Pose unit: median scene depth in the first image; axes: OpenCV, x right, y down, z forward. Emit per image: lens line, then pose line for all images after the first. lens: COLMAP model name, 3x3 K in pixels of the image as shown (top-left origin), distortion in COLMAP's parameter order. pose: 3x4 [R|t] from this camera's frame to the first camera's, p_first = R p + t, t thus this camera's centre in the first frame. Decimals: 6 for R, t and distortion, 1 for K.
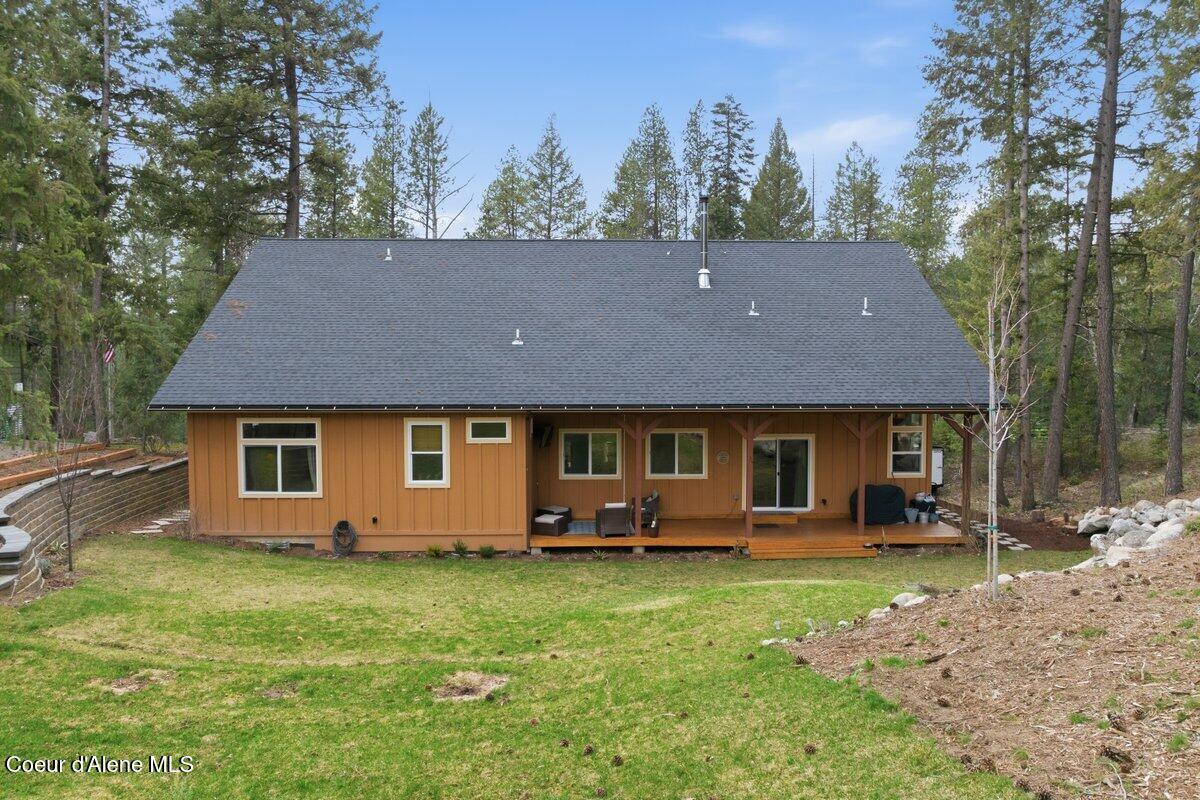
lens RADIAL K [[847.8, 0, 597.6], [0, 847.8, 397.0], [0, 0, 1]] dist [-0.050744, 0.022148]
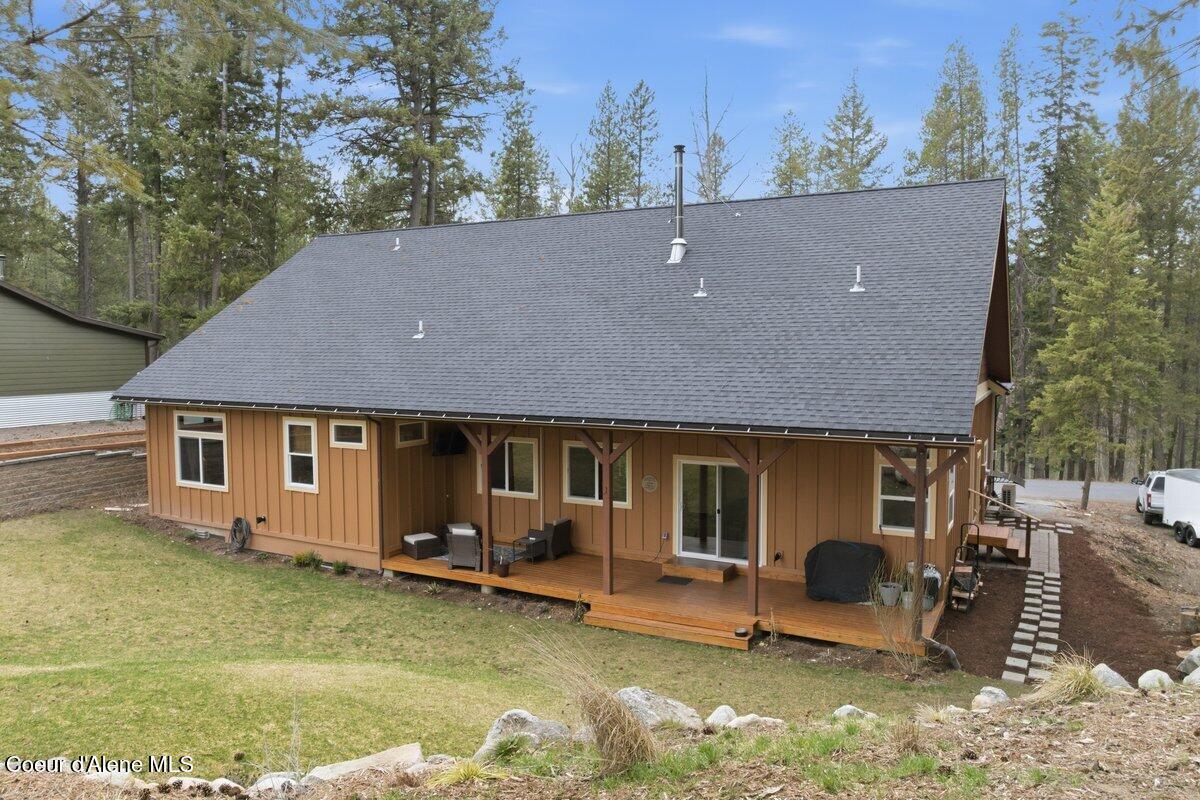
lens RADIAL K [[847.8, 0, 601.7], [0, 847.8, 395.1], [0, 0, 1]] dist [-0.050744, 0.022148]
pose [[0.865850, 0.028450, -0.499494, 0.552473], [-0.020345, 0.999558, 0.021666, -0.027519], [0.499890, -0.008597, 0.866046, 0.350375]]
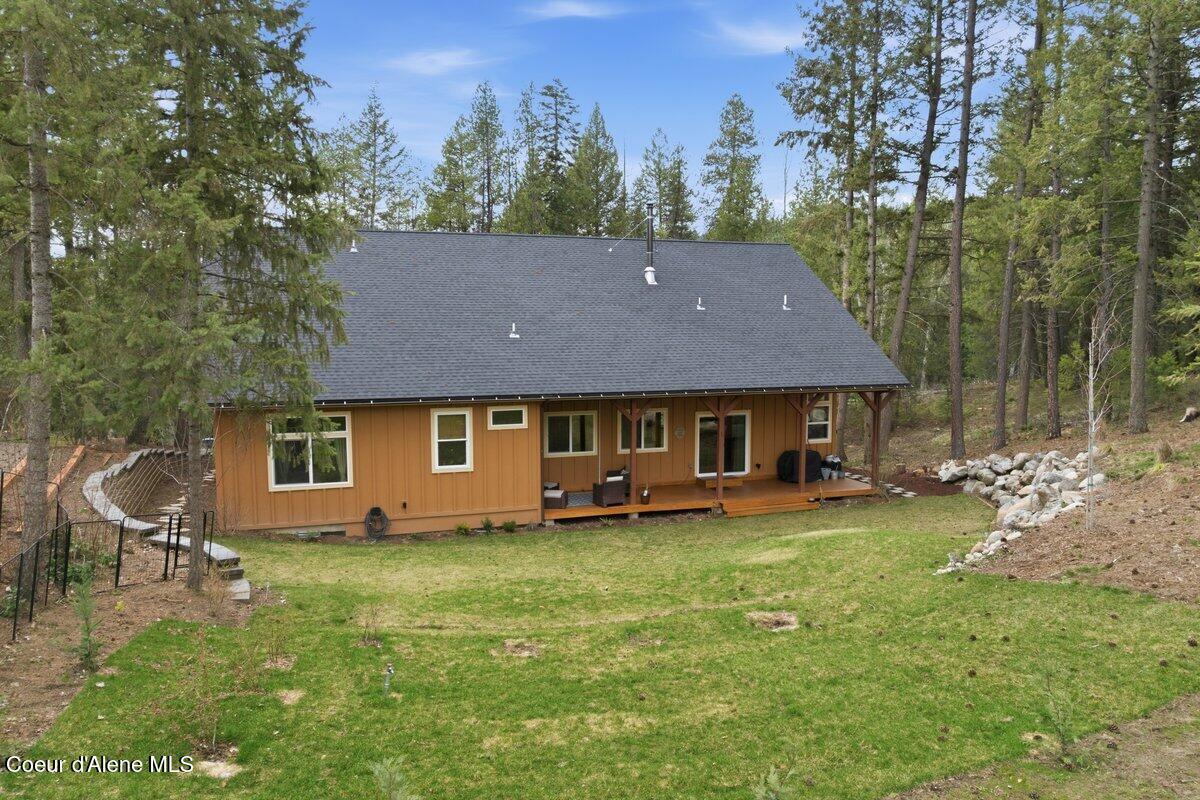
lens RADIAL K [[847.8, 0, 598.1], [0, 847.8, 402.7], [0, 0, 1]] dist [-0.050744, 0.022148]
pose [[0.956369, -0.027767, 0.290840, -0.333938], [0.012877, 0.998512, 0.052985, -0.036859], [-0.291879, -0.046928, 0.955303, -0.089982]]
